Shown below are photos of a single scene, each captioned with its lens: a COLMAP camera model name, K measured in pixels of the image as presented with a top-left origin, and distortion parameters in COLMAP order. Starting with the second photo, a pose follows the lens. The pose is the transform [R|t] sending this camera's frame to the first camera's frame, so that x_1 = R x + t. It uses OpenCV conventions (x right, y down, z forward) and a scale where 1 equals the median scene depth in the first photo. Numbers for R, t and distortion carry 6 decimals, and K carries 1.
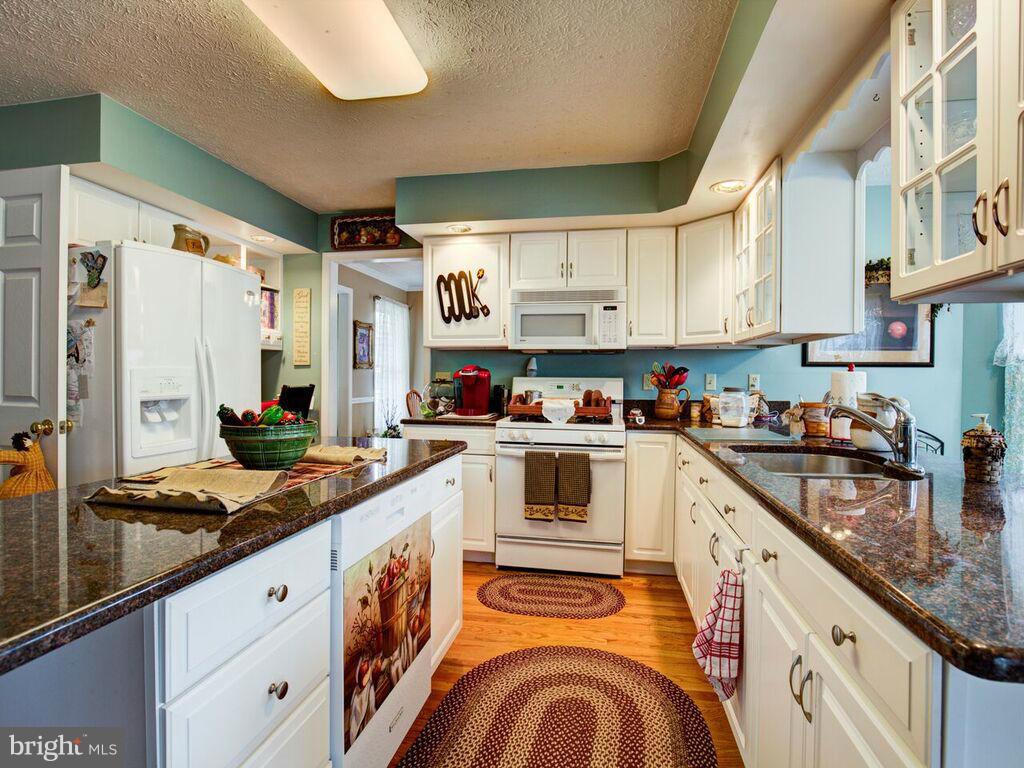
lens RADIAL K [[518.6, 0, 512.0], [0, 518.6, 384.0], [0, 0, 1]] dist [-0.003000, -0.000540]
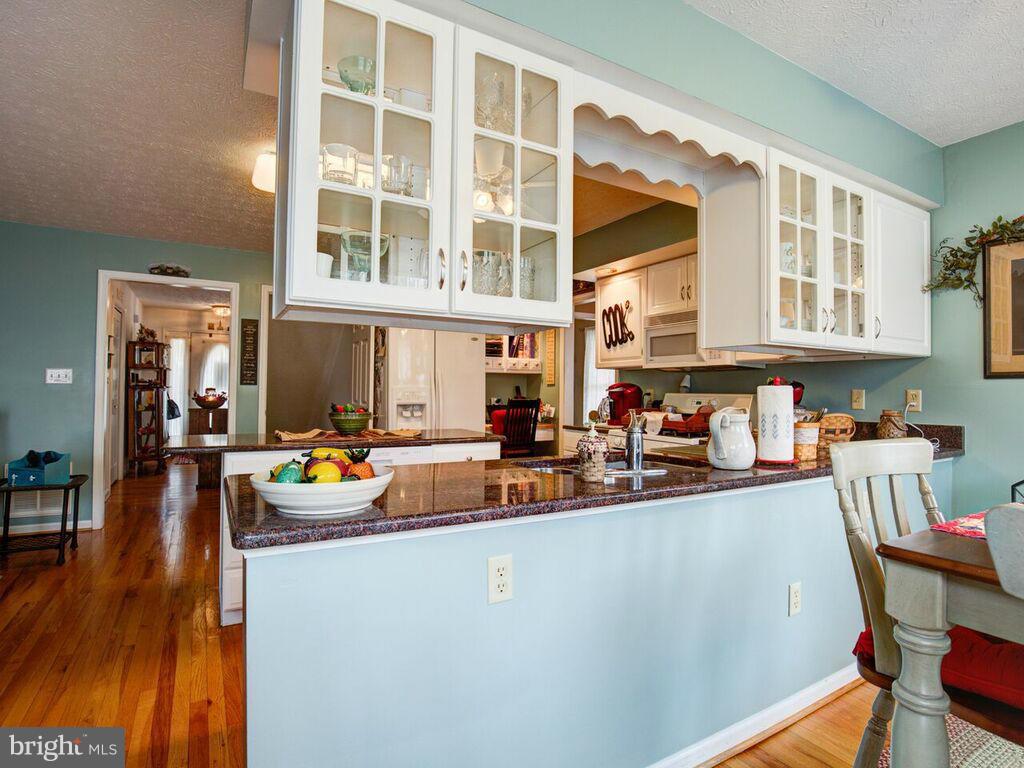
lens RADIAL K [[518.6, 0, 512.0], [0, 518.6, 384.0], [0, 0, 1]] dist [-0.003000, -0.000540]
pose [[0.659446, -0.010583, -0.751678, 0.643567], [-0.015053, 0.999515, -0.027278, 0.002220], [0.751602, 0.029304, 0.658966, 0.034922]]
